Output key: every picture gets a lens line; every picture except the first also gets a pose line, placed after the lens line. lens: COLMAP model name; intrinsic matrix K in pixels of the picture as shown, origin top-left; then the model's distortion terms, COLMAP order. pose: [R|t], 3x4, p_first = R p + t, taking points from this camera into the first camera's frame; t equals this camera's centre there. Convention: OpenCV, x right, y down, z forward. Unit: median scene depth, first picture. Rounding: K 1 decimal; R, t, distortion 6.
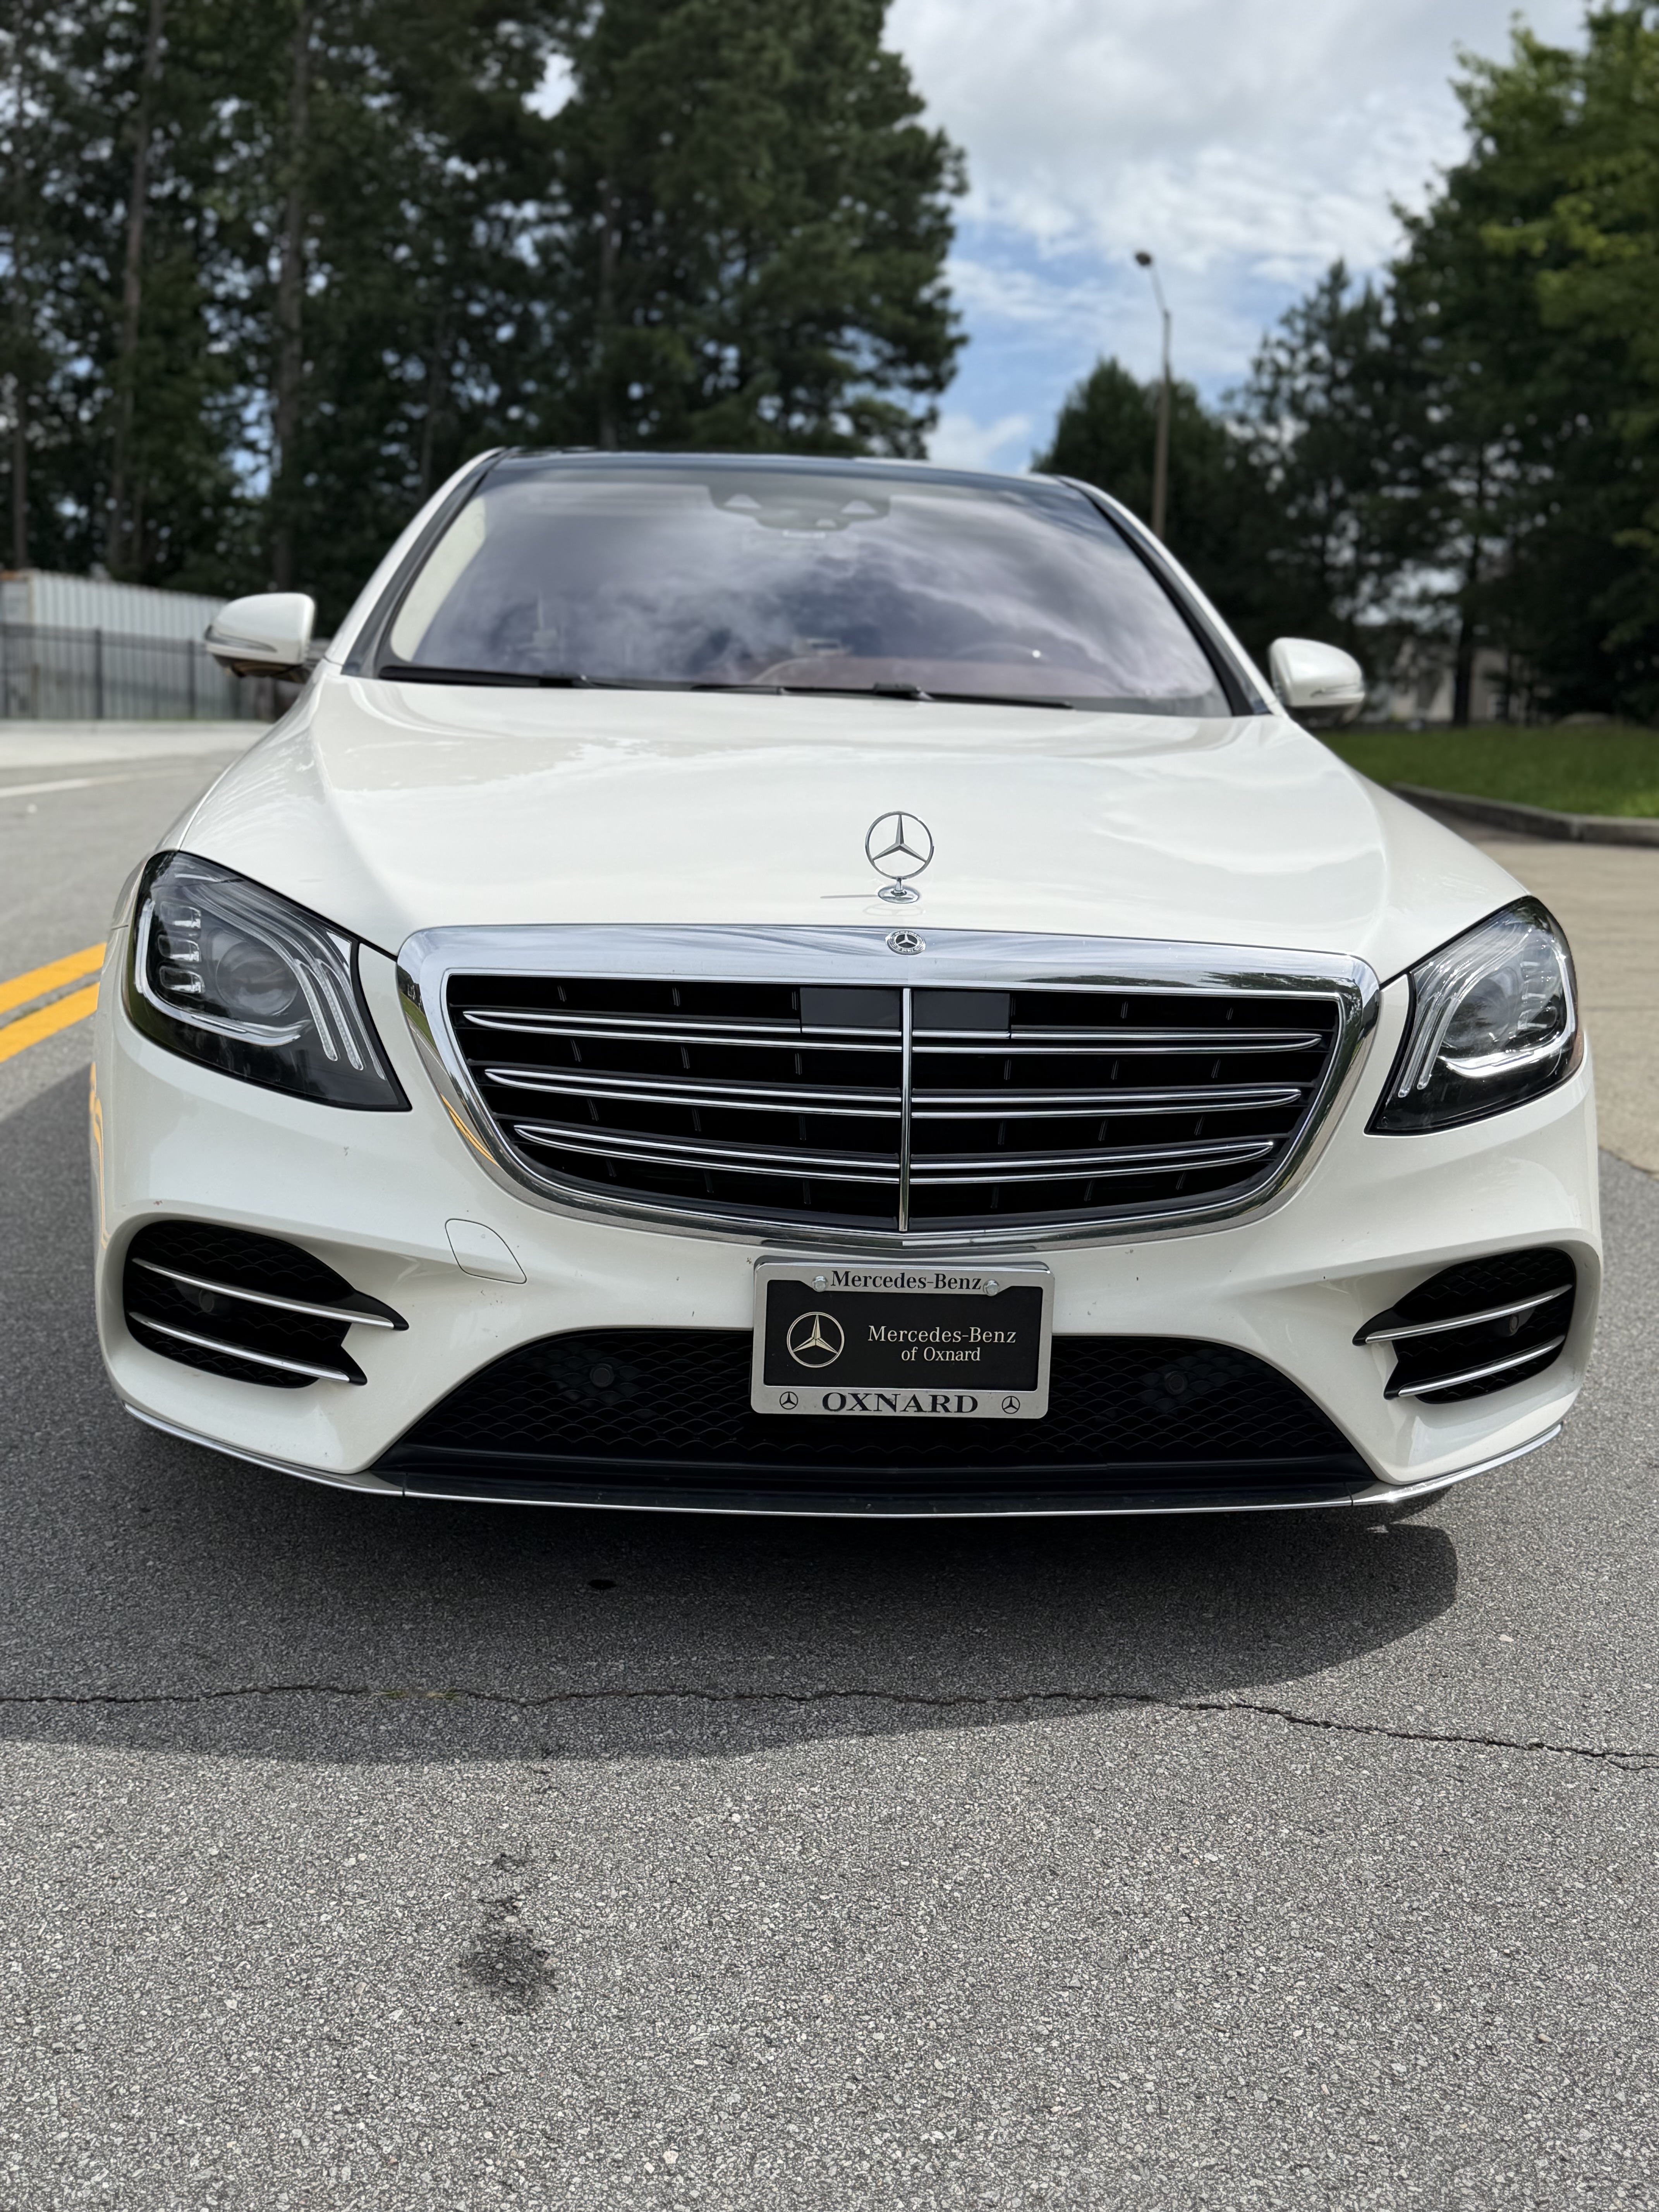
lens RADIAL K [[2189.6, 0, 811.2], [0, 2189.6, 1114.2], [0, 0, 1]] dist [0.174178, -0.439652]
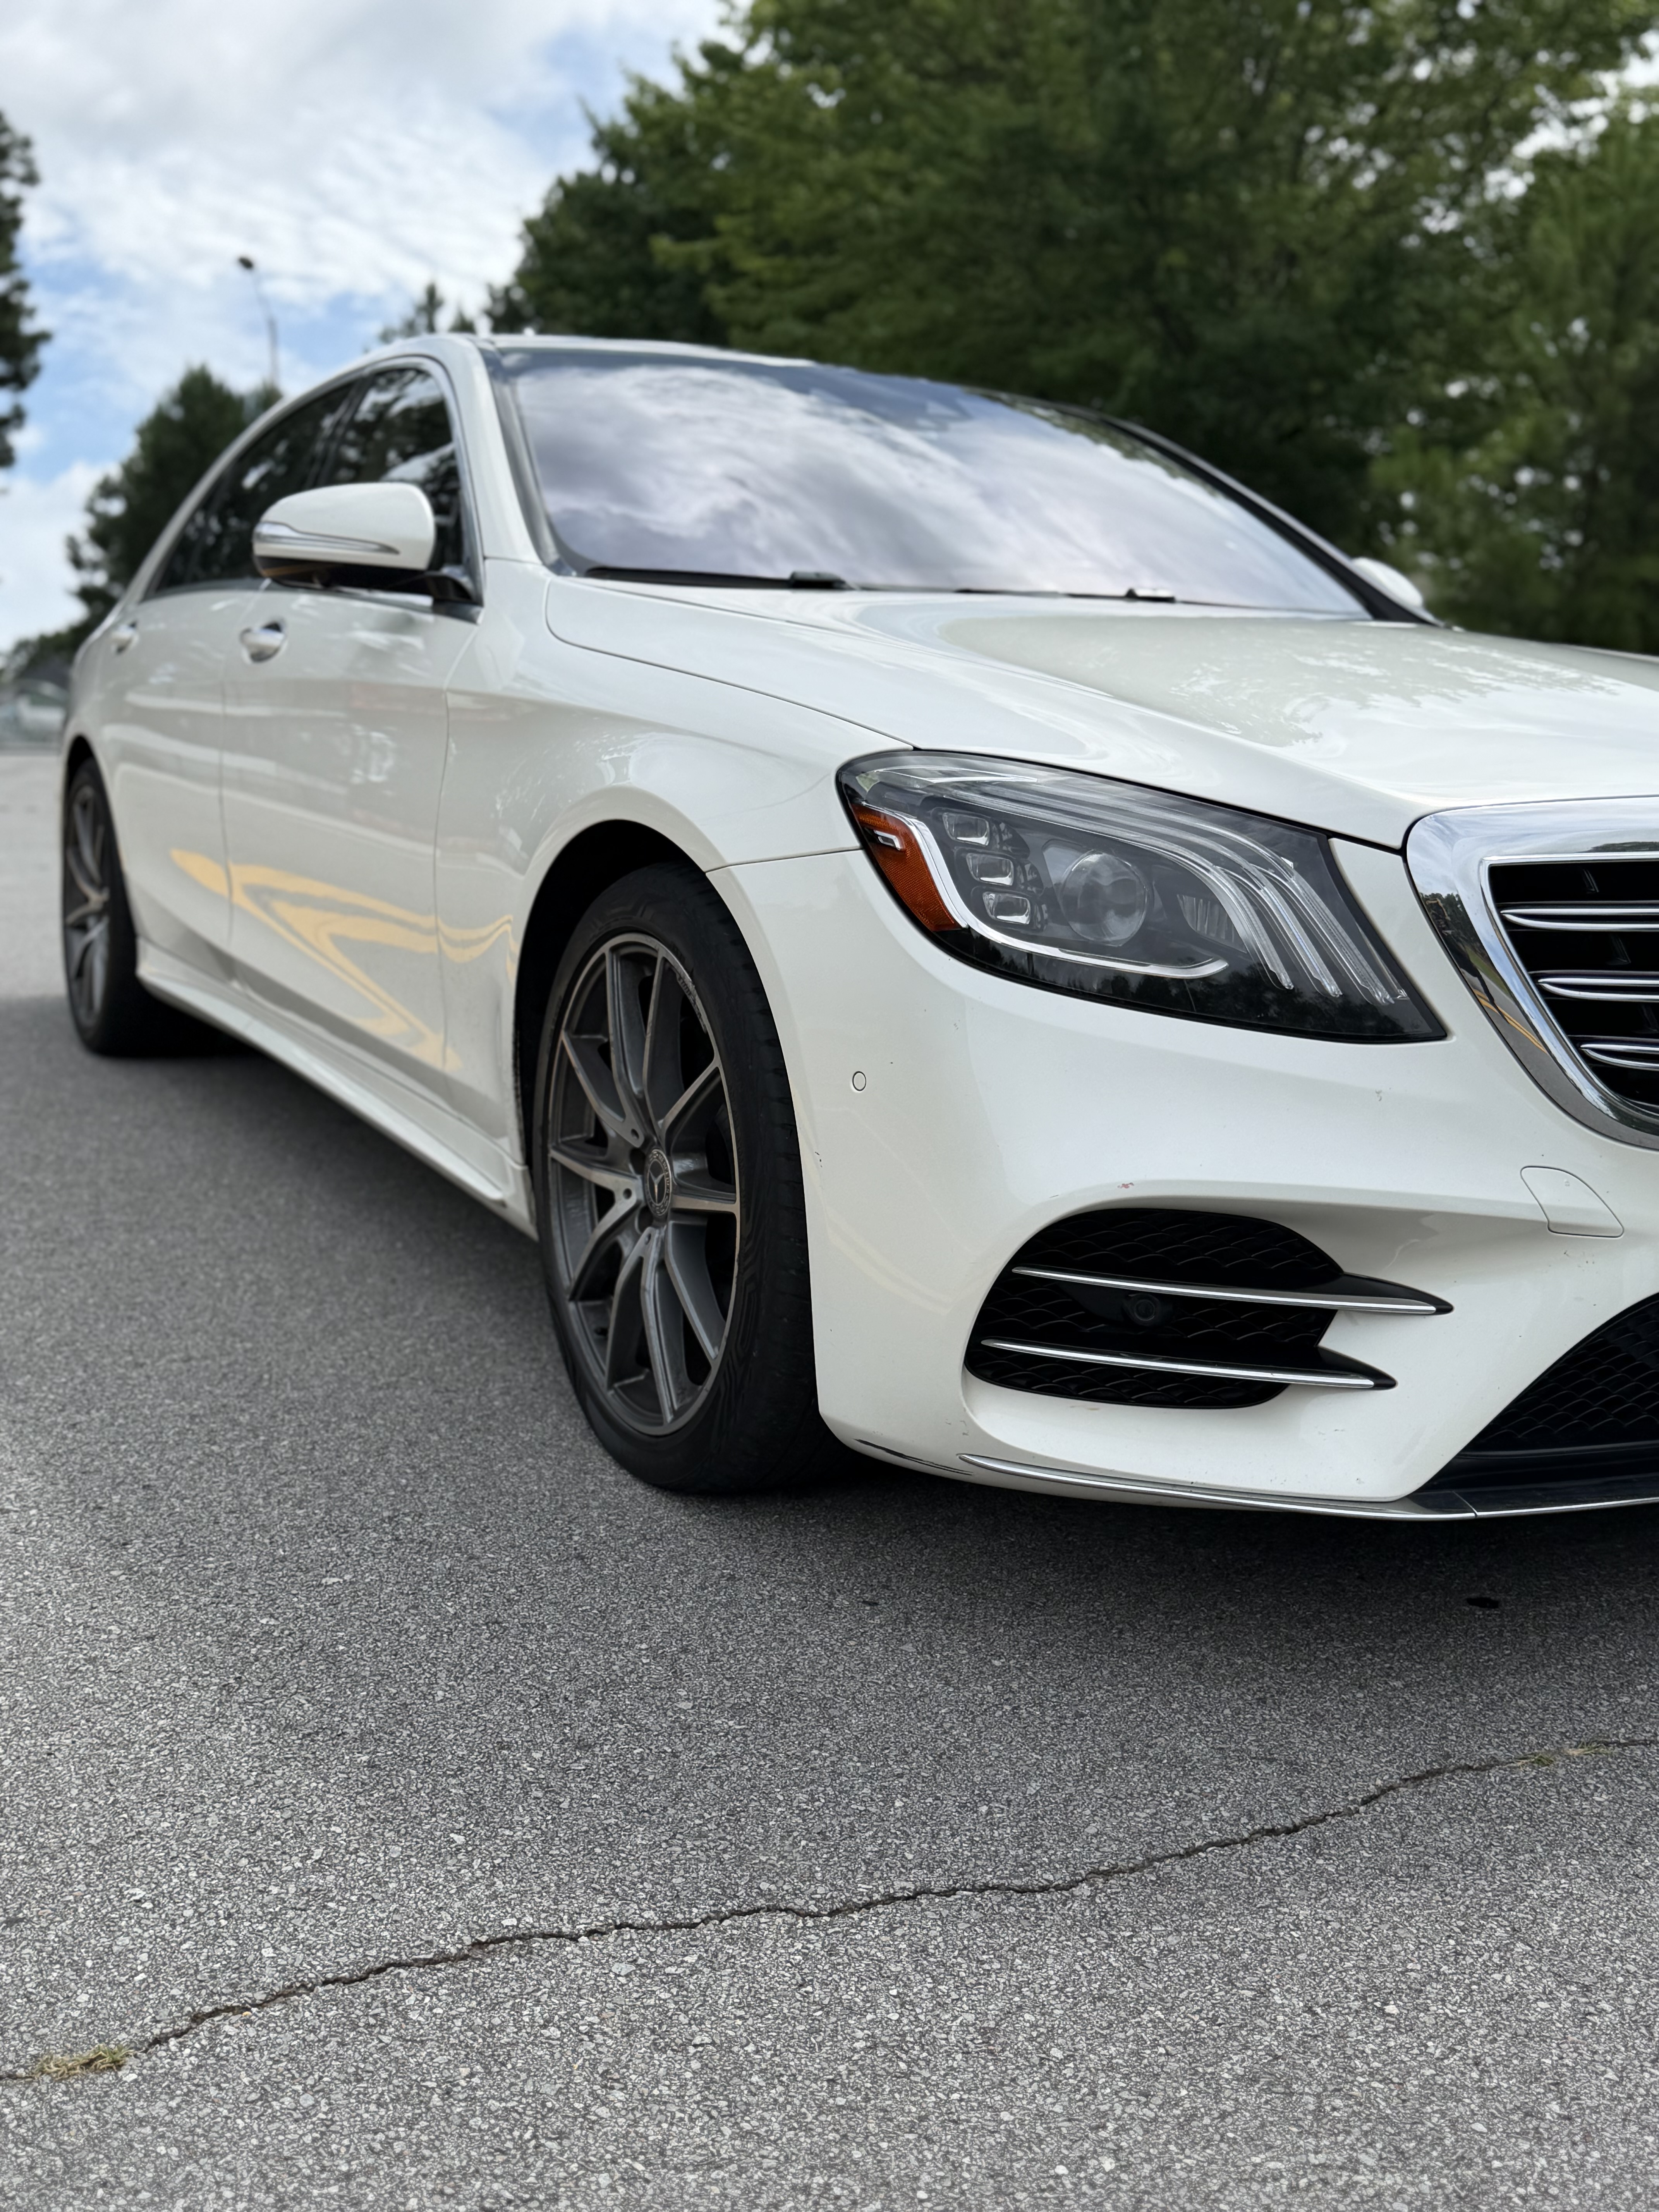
lens RADIAL K [[2225.7, 0, 829.5], [0, 2225.7, 1106.0], [0, 0, 1]] dist [0.066504, -0.146984]
pose [[0.921565, -0.079287, 0.380041, -0.693169], [0.083971, 0.996459, 0.004268, 0.000354], [-0.379033, 0.027979, 0.924960, 0.327379]]
